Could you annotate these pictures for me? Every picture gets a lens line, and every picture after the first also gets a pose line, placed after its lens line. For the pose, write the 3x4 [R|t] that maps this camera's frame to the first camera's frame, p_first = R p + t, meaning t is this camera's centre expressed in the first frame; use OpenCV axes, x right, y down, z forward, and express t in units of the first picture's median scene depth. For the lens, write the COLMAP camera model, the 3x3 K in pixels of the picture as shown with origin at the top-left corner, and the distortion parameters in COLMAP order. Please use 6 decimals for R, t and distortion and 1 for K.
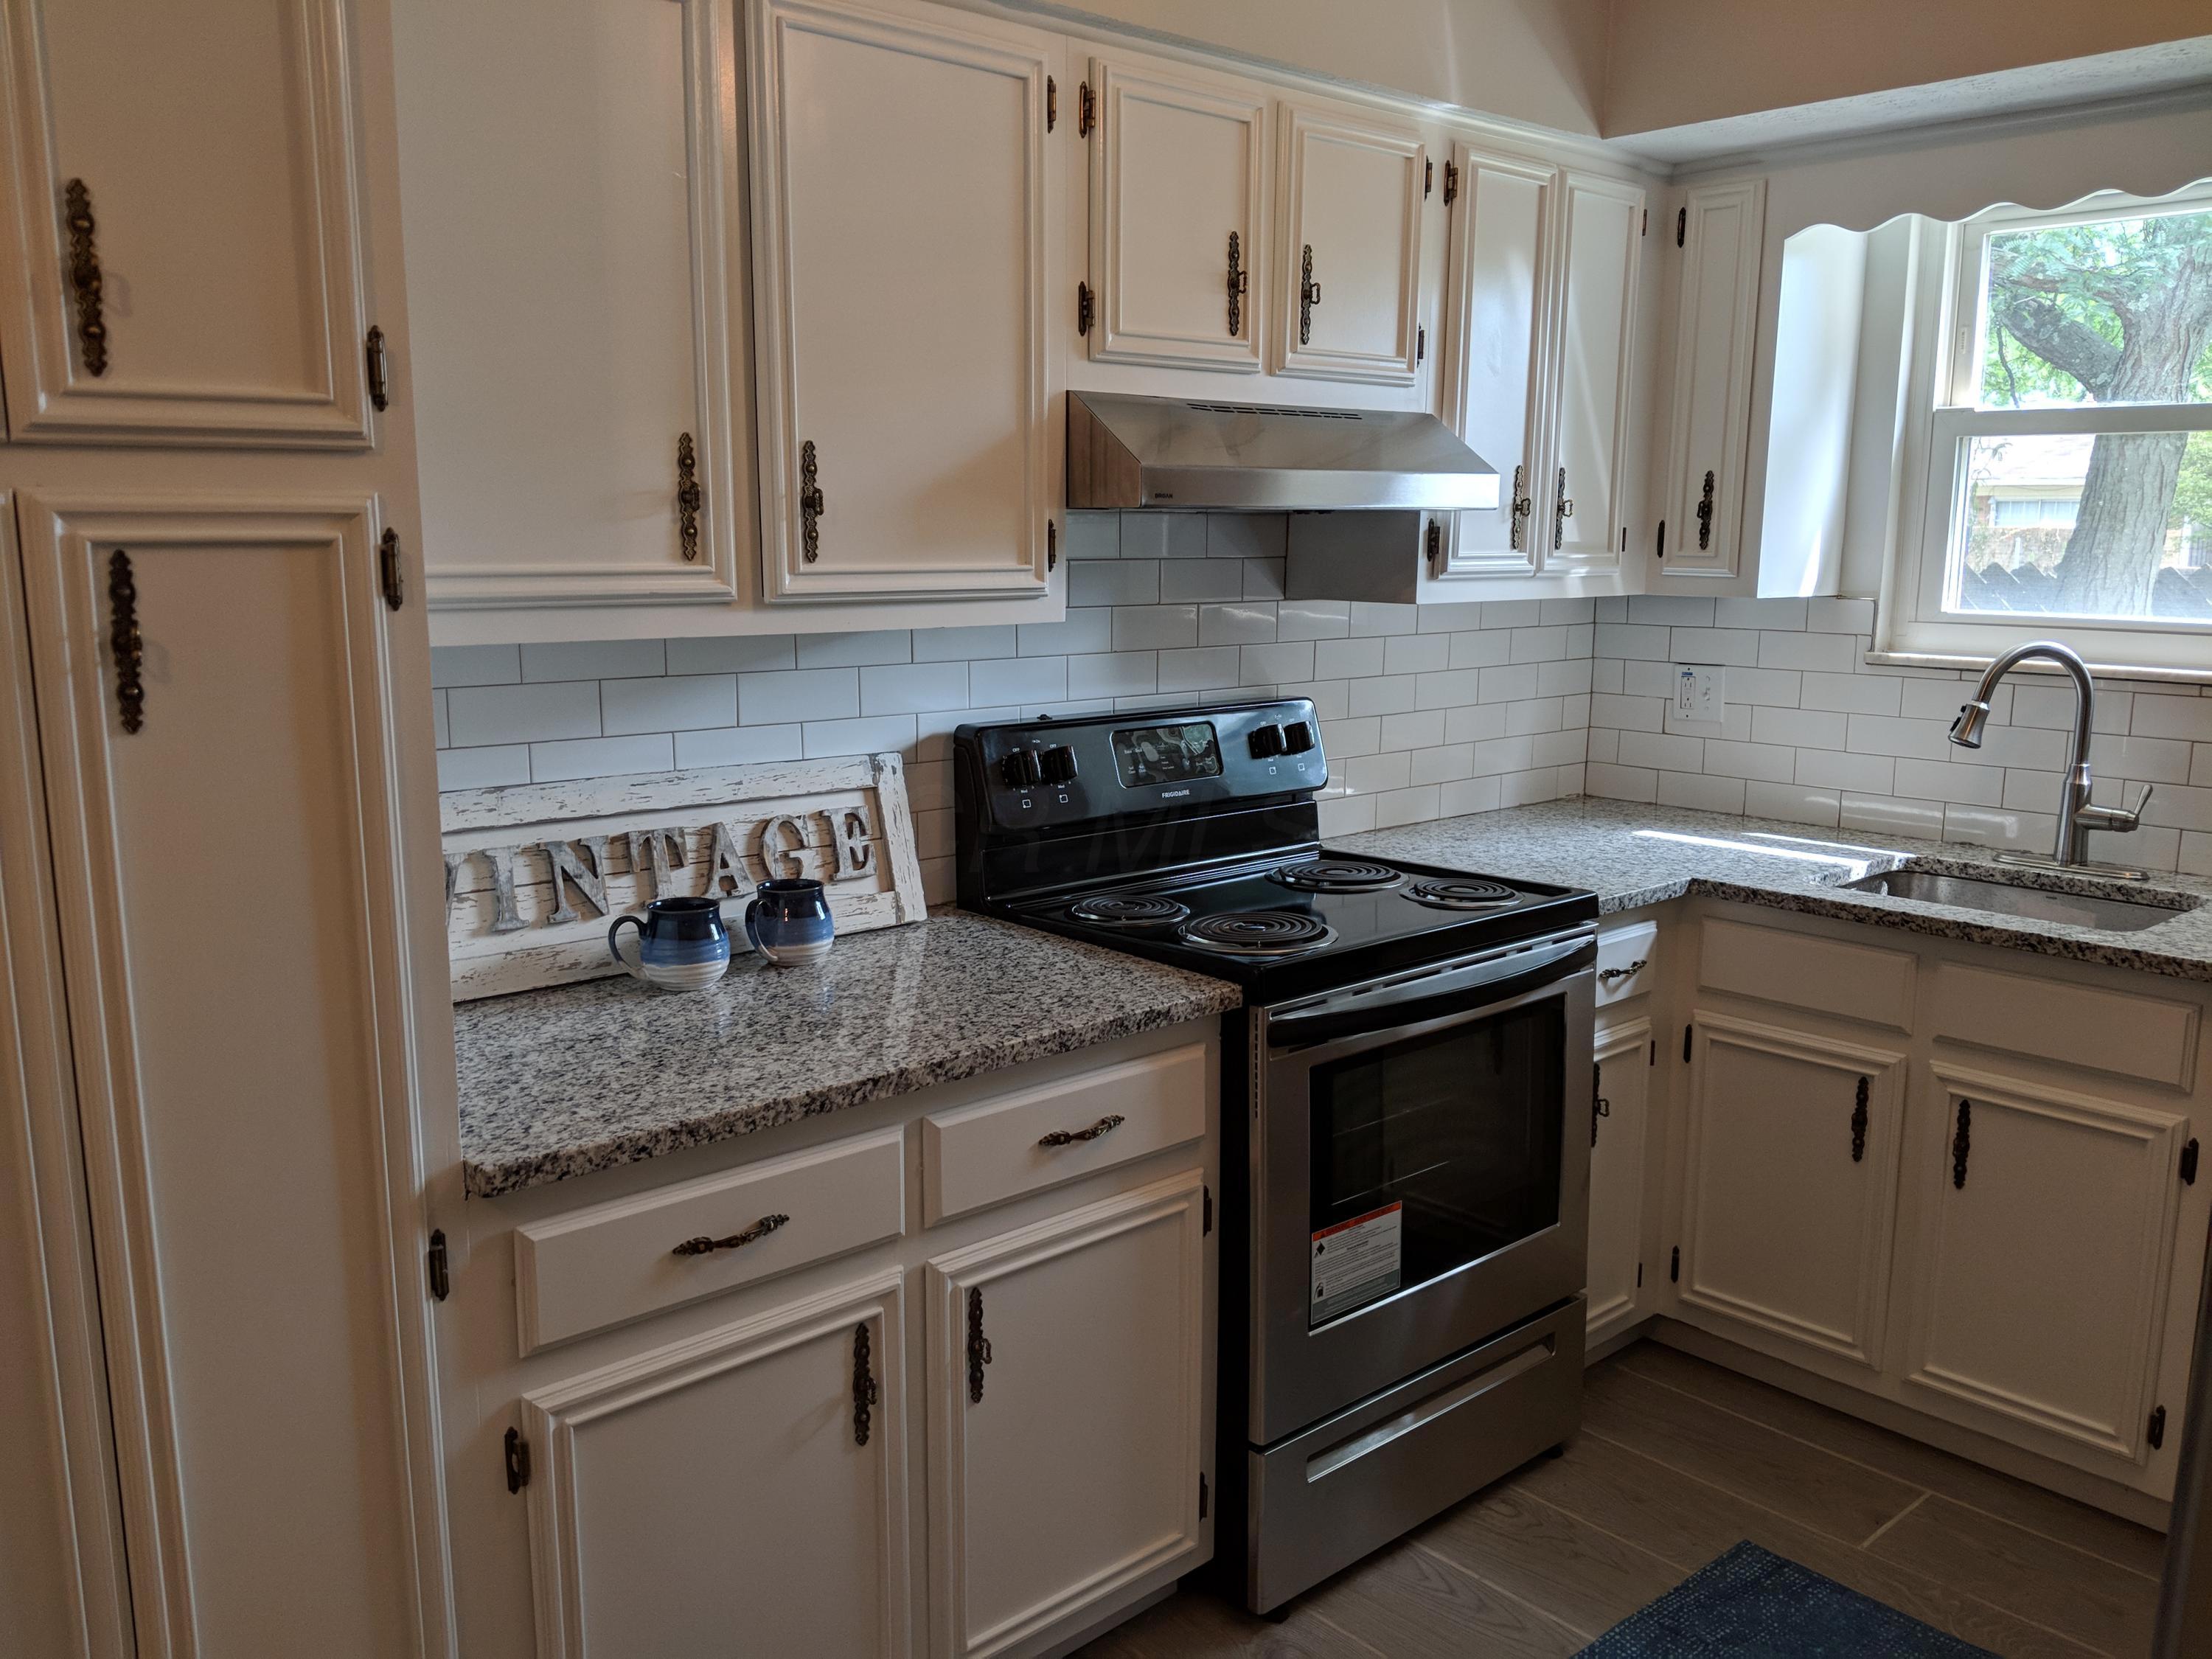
lens RADIAL K [[1789.9, 0, 1106.8], [0, 1789.9, 856.9], [0, 0, 1]] dist [0.052565, -0.119981]
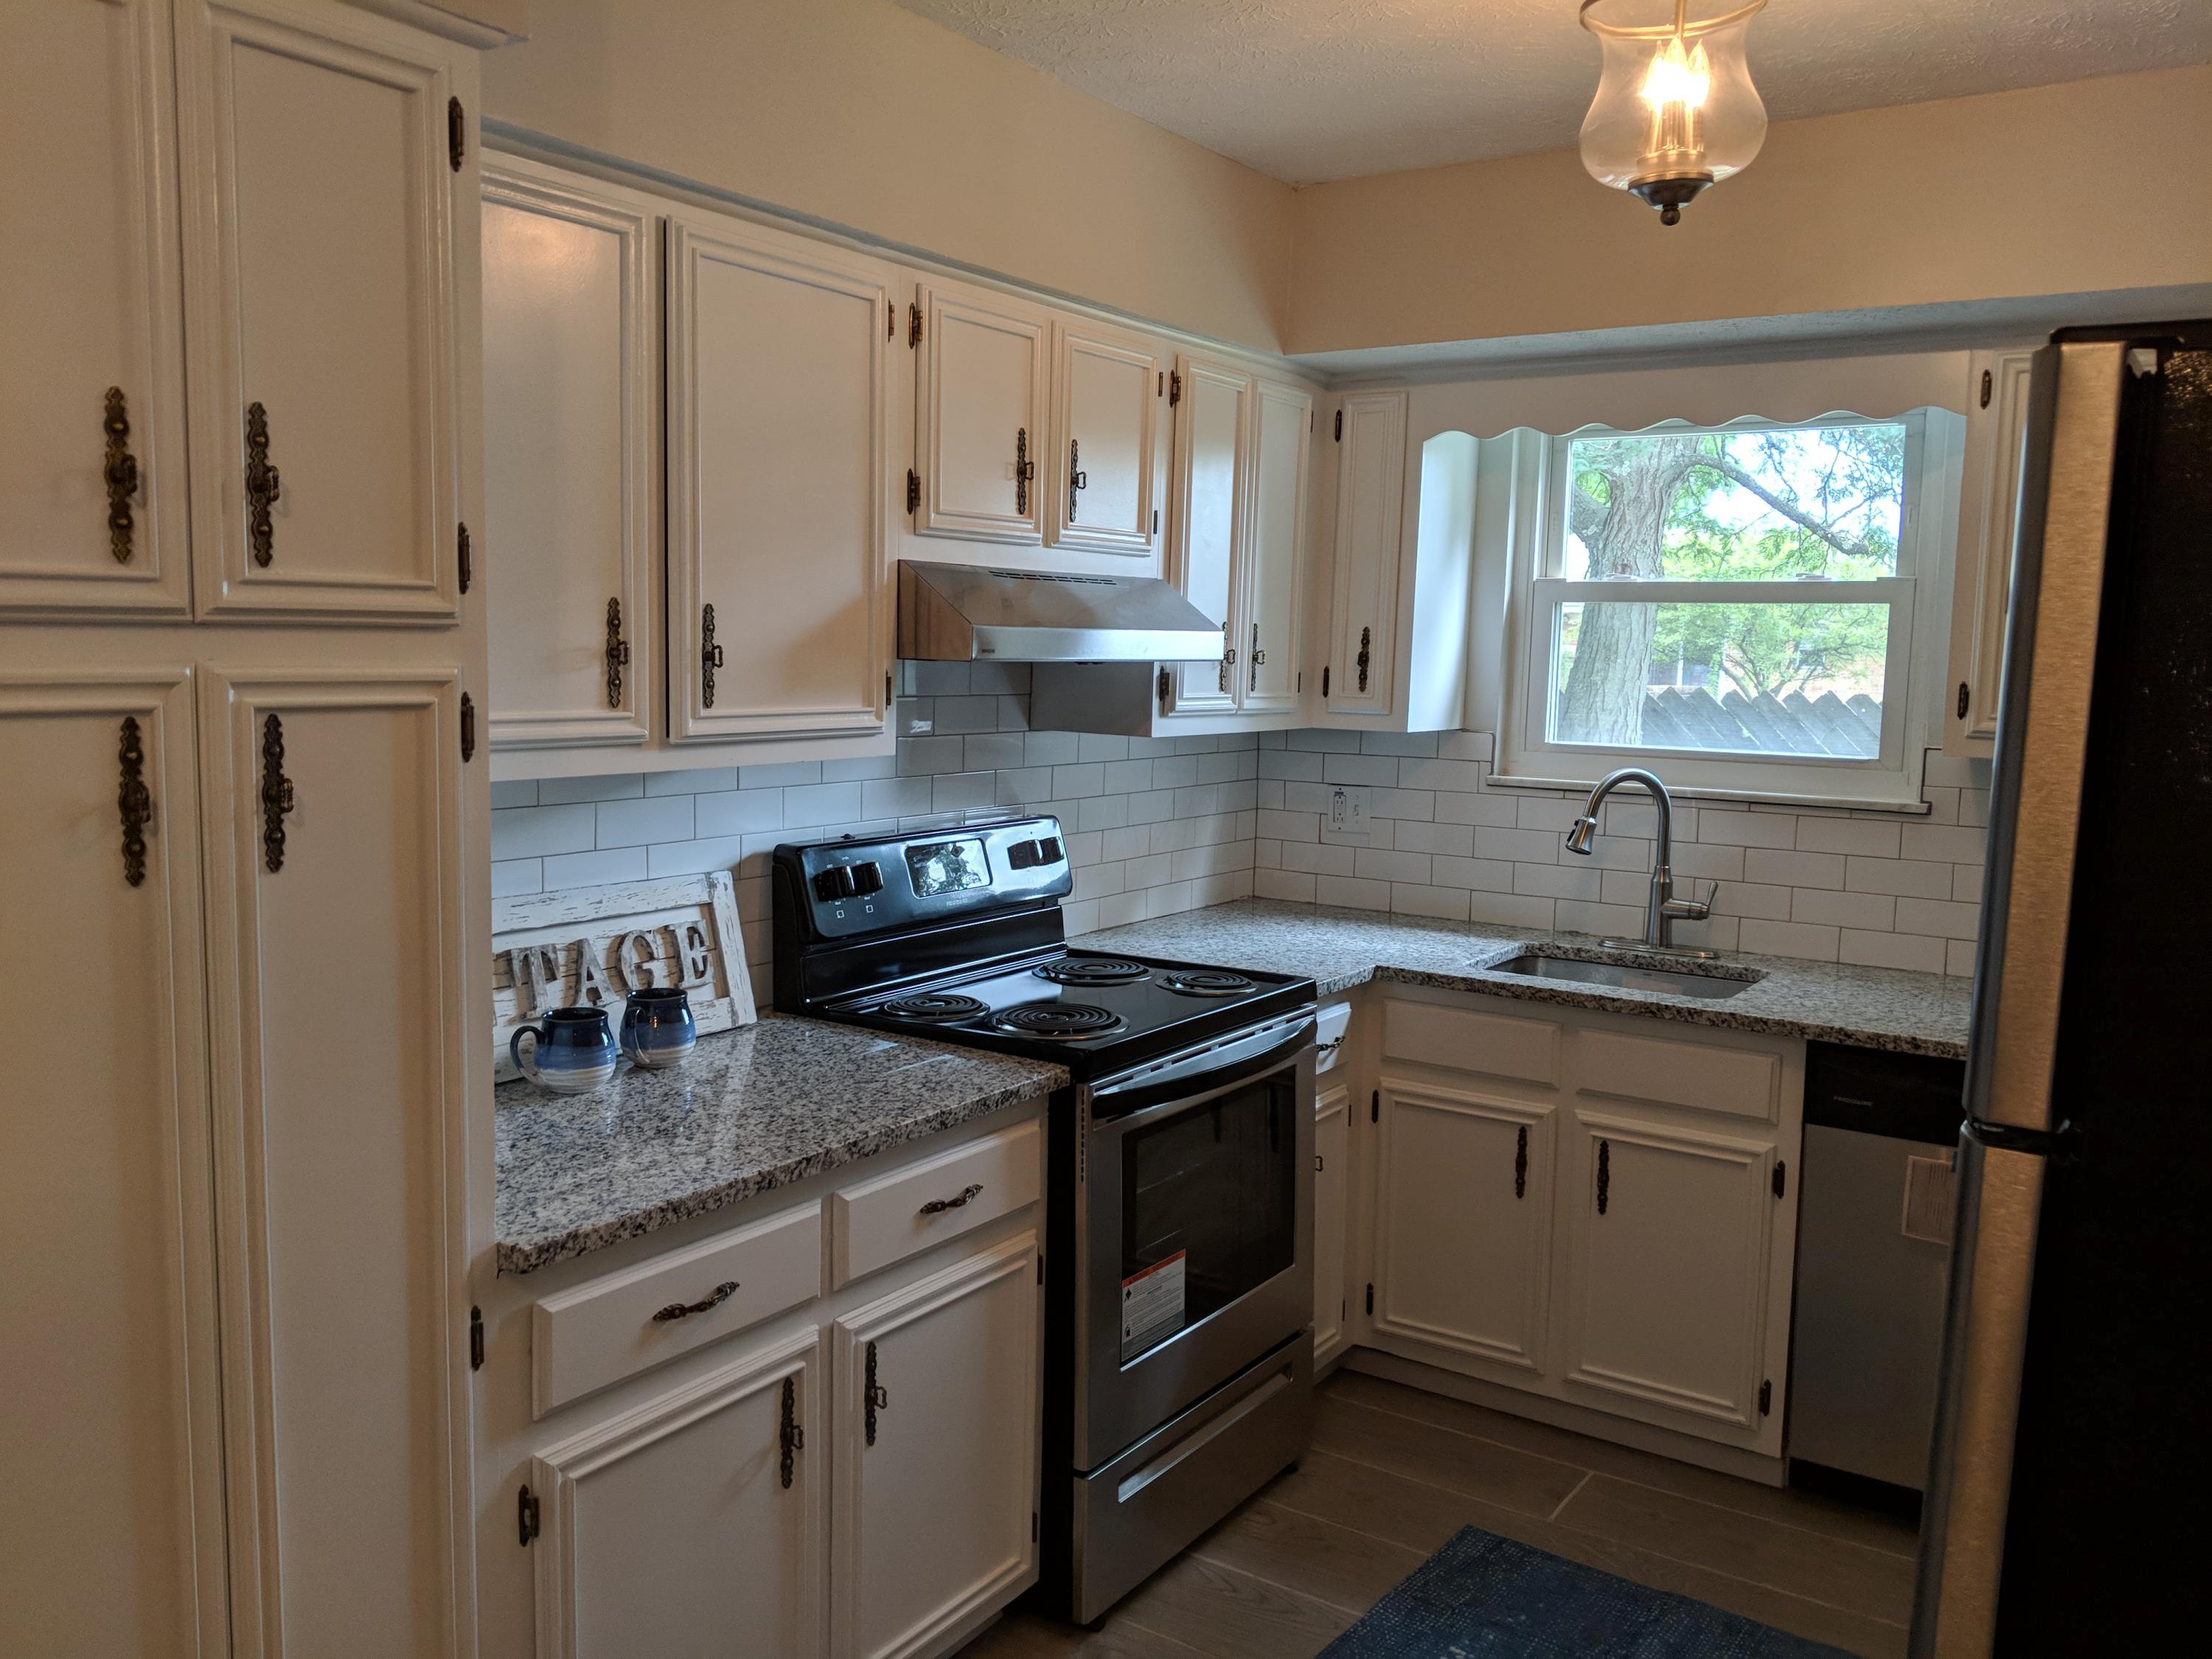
lens RADIAL K [[1753.9, 0, 1106.0], [0, 1753.9, 829.5], [0, 0, 1]] dist [0.075101, -0.204871]
pose [[0.971049, -0.008751, 0.238721, -0.158607], [0.026339, 0.997158, -0.070582, -0.001199], [-0.237424, 0.074826, 0.968520, -0.118141]]
